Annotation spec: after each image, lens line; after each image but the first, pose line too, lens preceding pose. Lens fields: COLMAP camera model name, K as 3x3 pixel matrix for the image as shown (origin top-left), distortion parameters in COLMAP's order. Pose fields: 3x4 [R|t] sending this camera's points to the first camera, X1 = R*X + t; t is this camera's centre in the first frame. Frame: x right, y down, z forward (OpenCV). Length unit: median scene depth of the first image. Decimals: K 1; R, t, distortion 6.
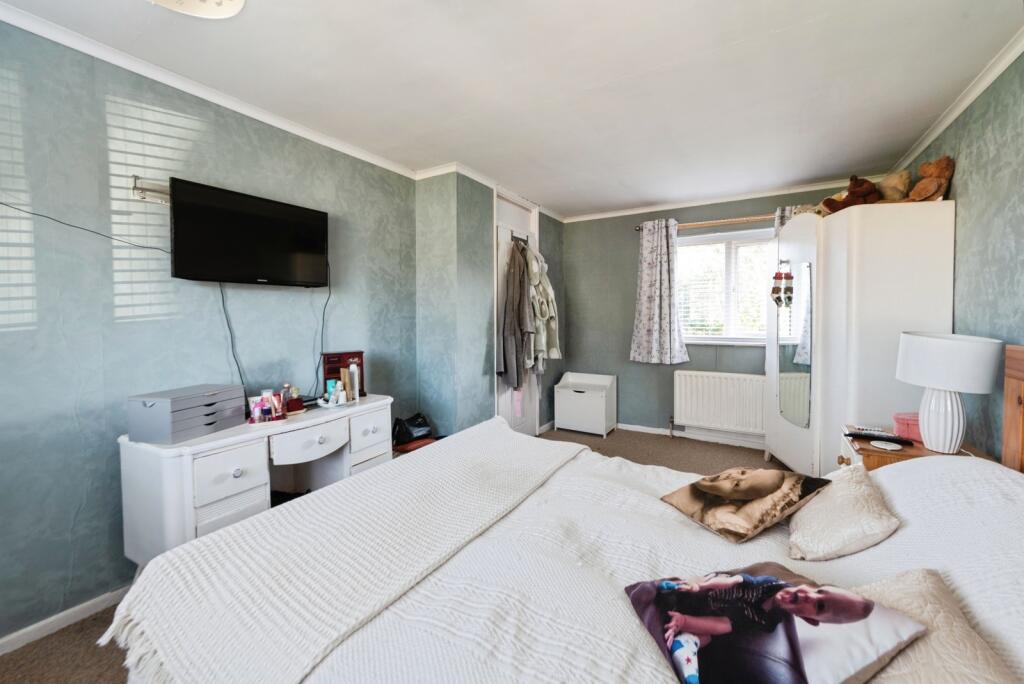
lens RADIAL K [[403.8, 0, 519.6], [0, 403.8, 322.0], [0, 0, 1]] dist [-0.000221, -0.000015]
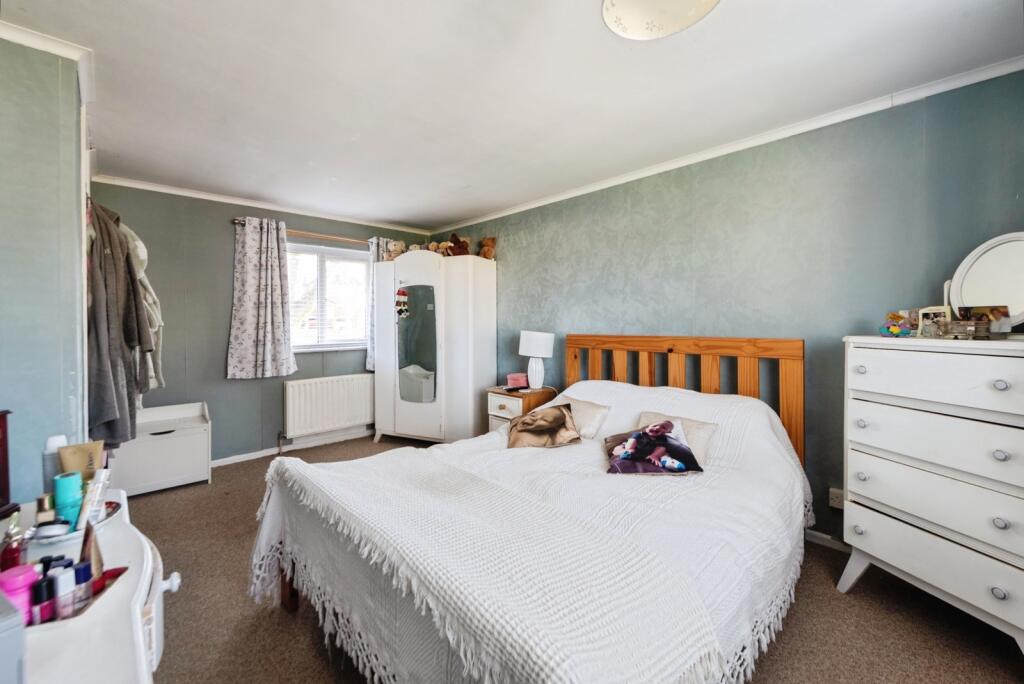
lens RADIAL K [[403.8, 0, 519.6], [0, 403.8, 322.0], [0, 0, 1]] dist [-0.000221, -0.000015]
pose [[0.261016, -0.000405, 0.965334, -0.391287], [0.023251, 0.999712, -0.005867, -0.002375], [-0.965054, 0.023976, 0.260950, 0.223058]]
